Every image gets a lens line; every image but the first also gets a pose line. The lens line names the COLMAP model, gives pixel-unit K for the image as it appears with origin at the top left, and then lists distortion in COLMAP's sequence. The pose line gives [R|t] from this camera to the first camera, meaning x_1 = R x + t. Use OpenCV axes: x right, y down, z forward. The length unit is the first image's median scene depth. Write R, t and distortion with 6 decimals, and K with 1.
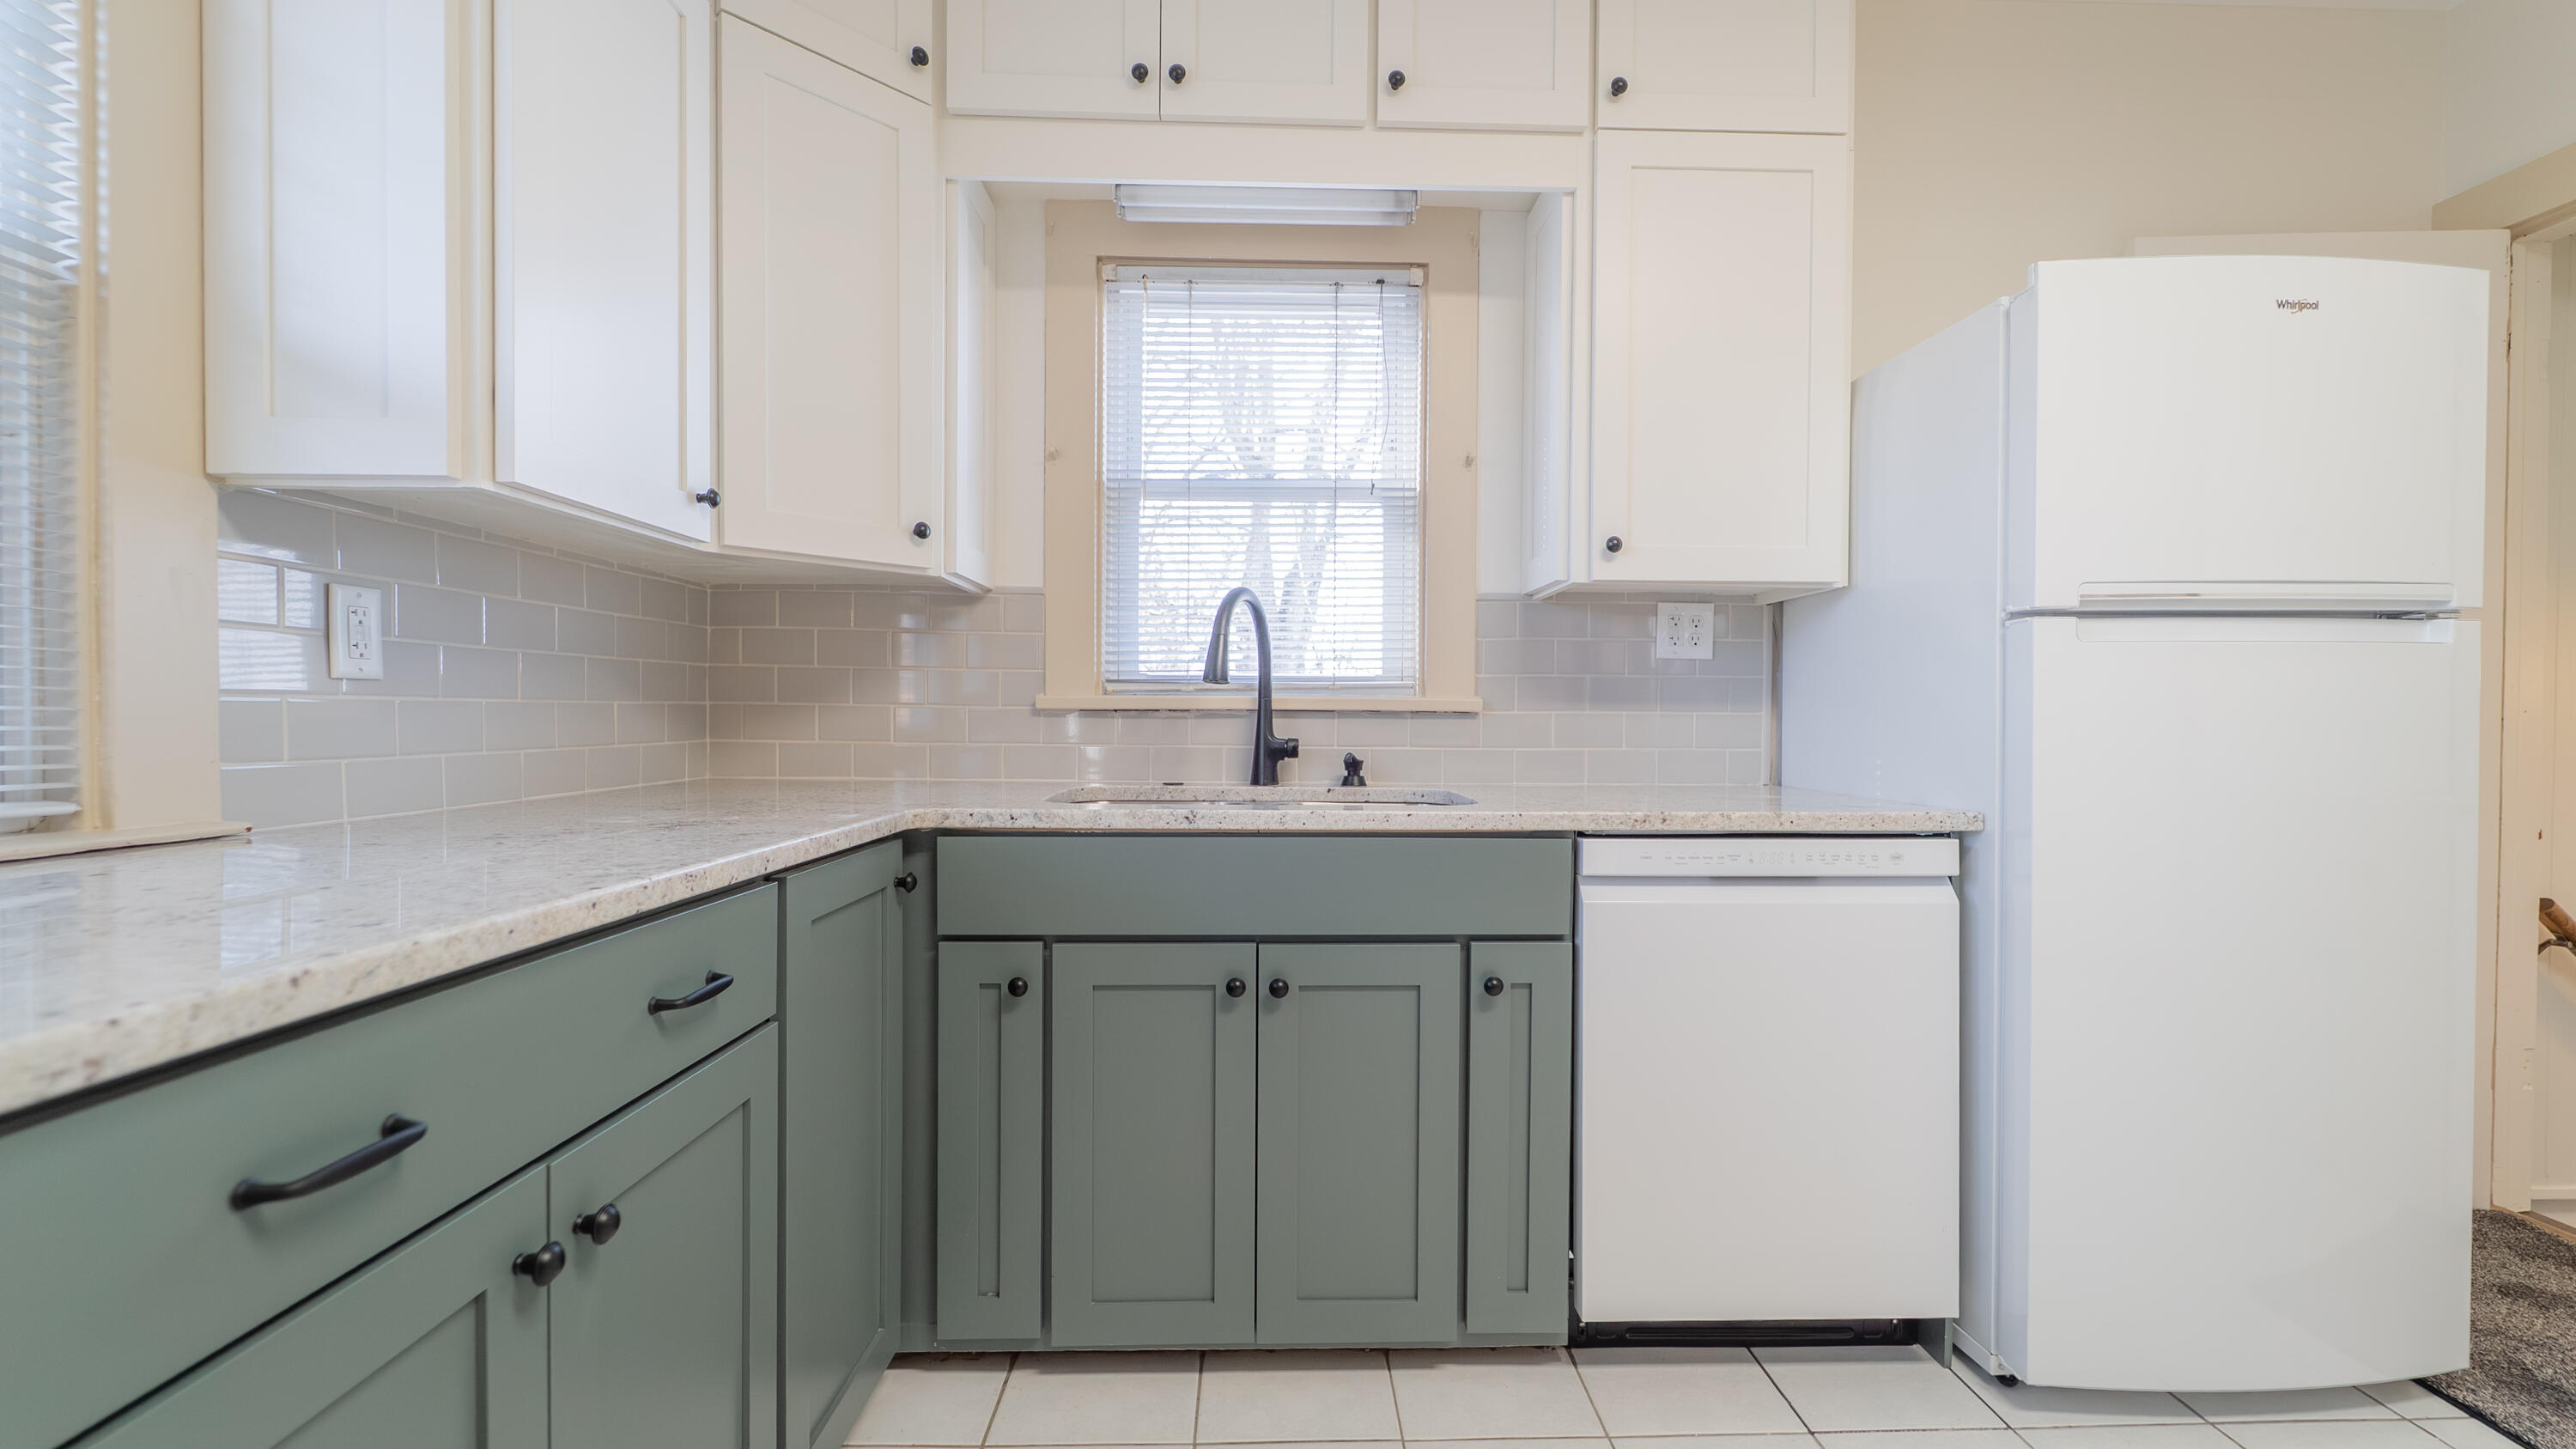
lens RADIAL K [[1035.0, 0, 1289.5], [0, 1035.0, 735.3], [0, 0, 1]] dist [0.003128, -0.000762]
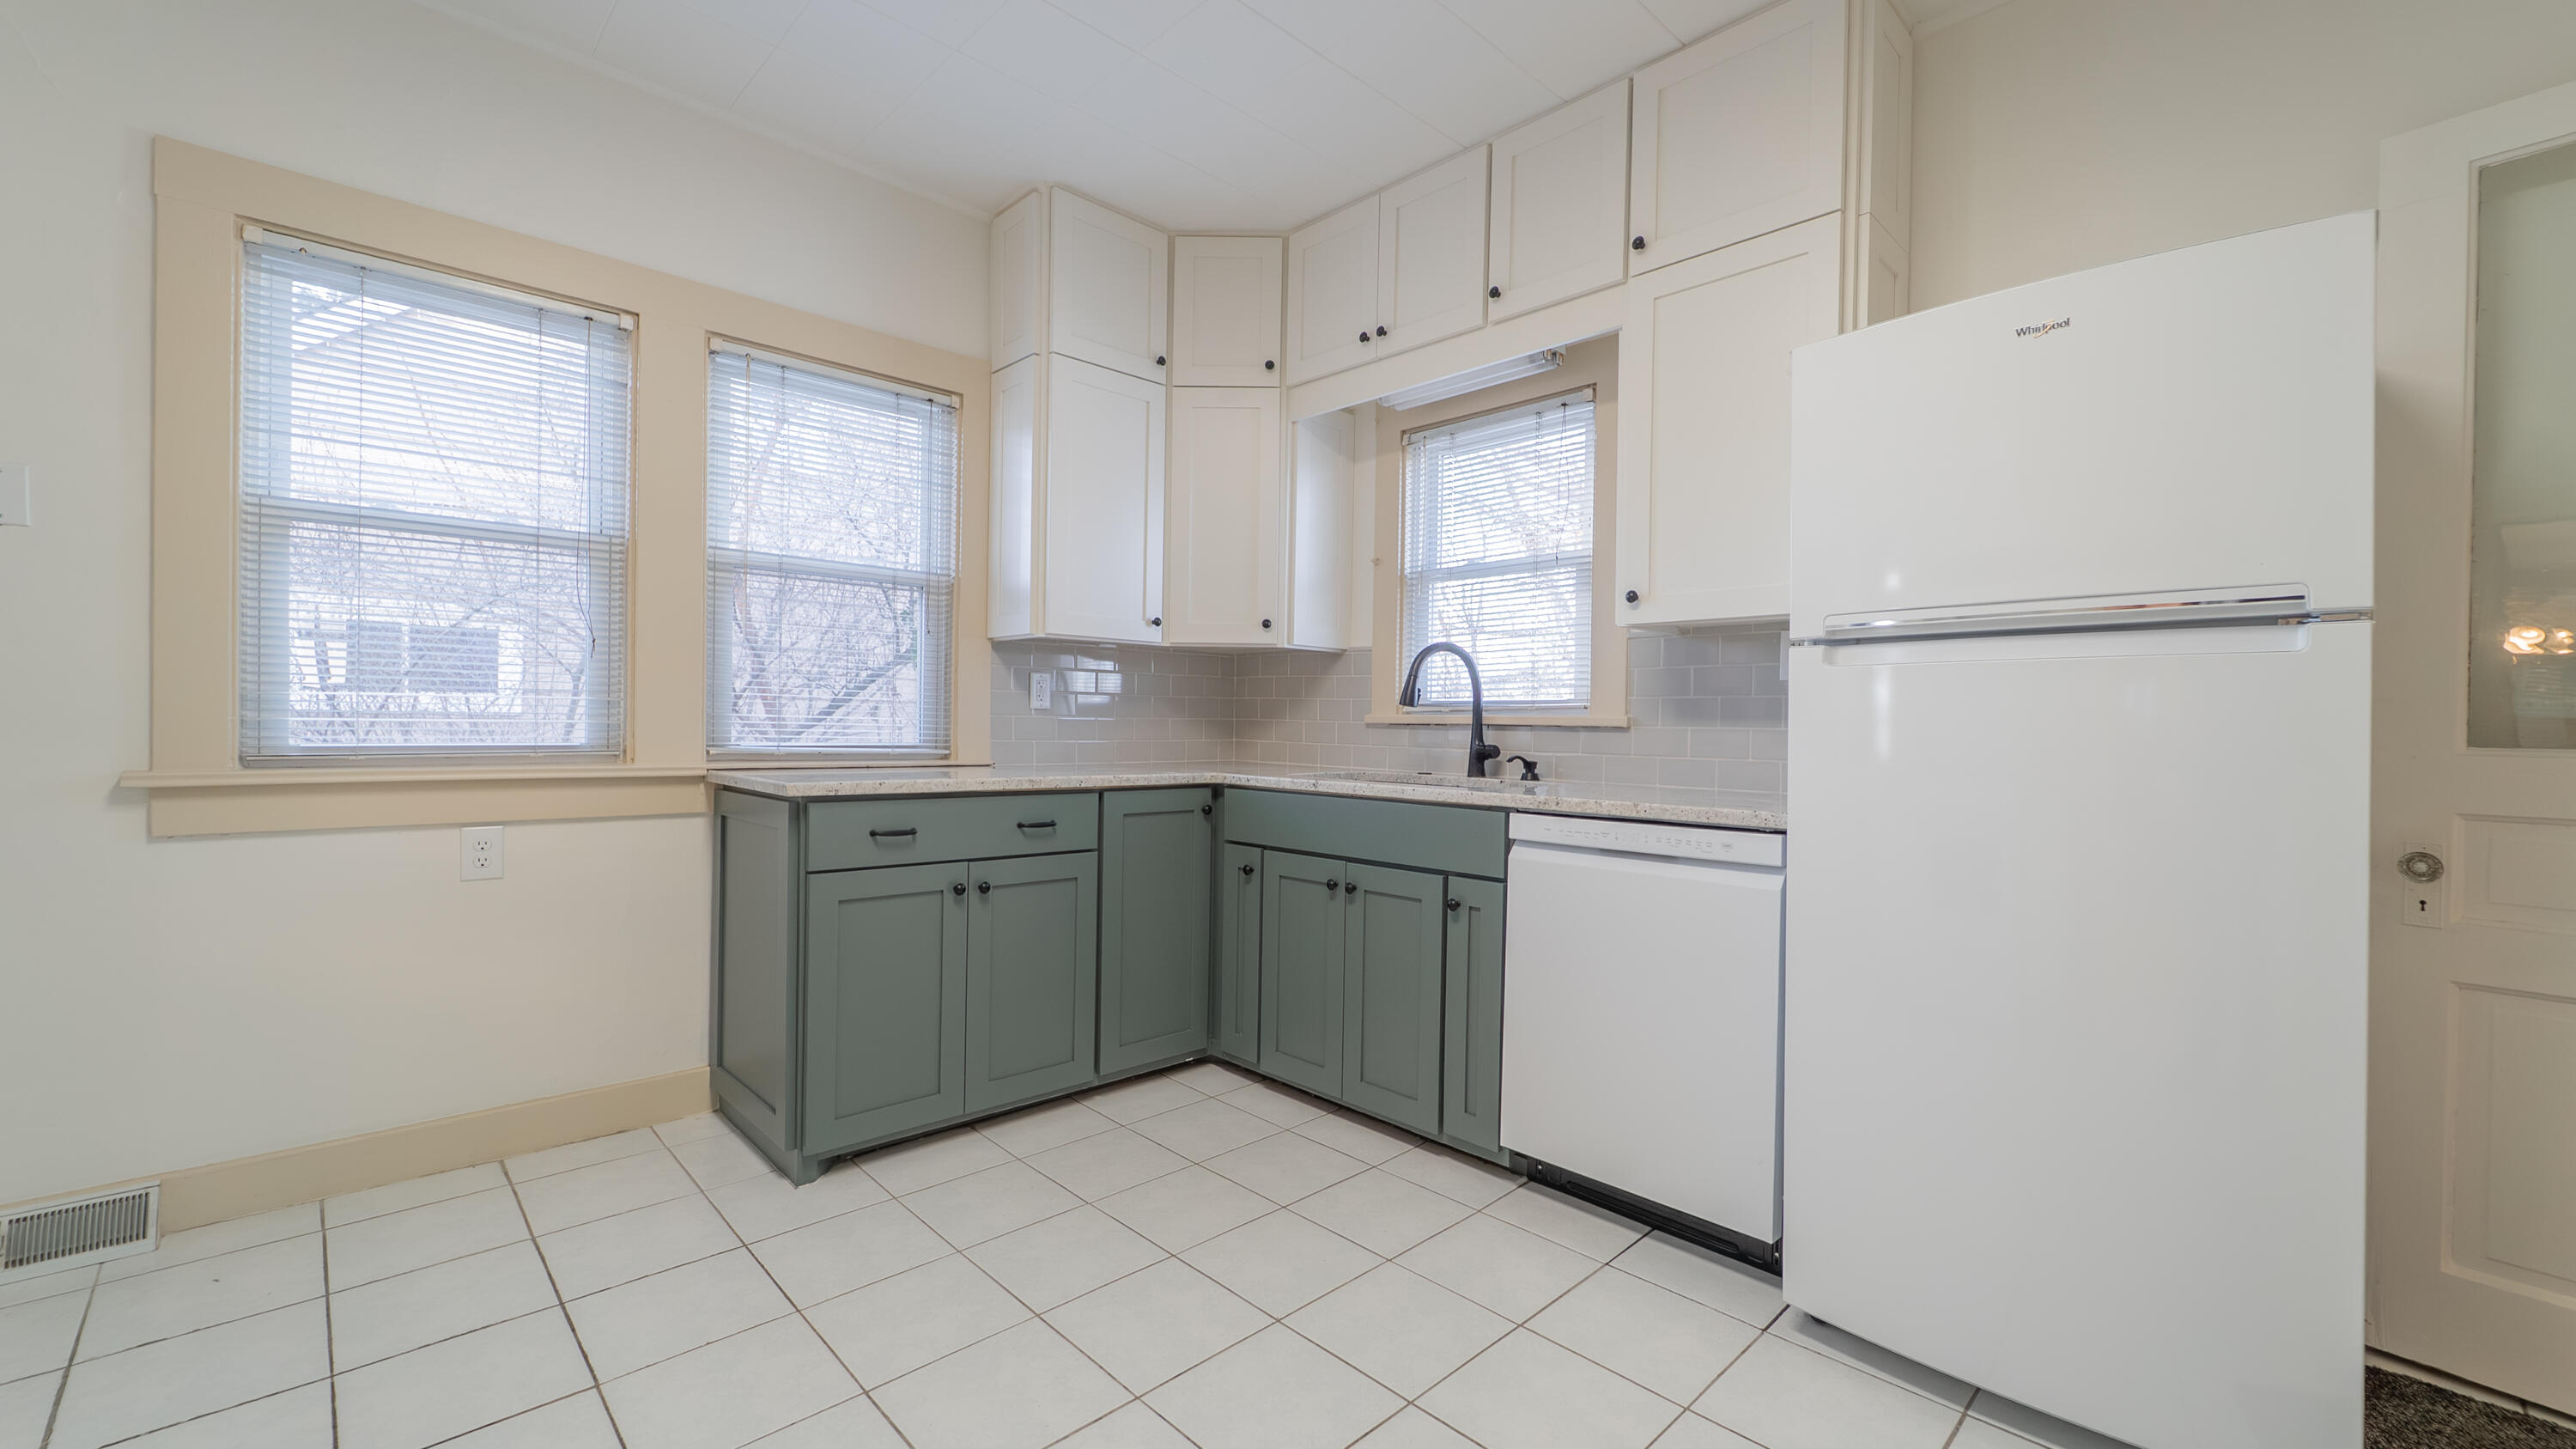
lens RADIAL K [[1035.0, 0, 1286.7], [0, 1035.0, 733.6], [0, 0, 1]] dist [0.003128, -0.000762]
pose [[0.669545, 0.011527, -0.742682, 1.002861], [-0.026022, 0.999630, -0.007944, 0.007598], [0.742315, 0.024645, 0.669597, -0.179043]]
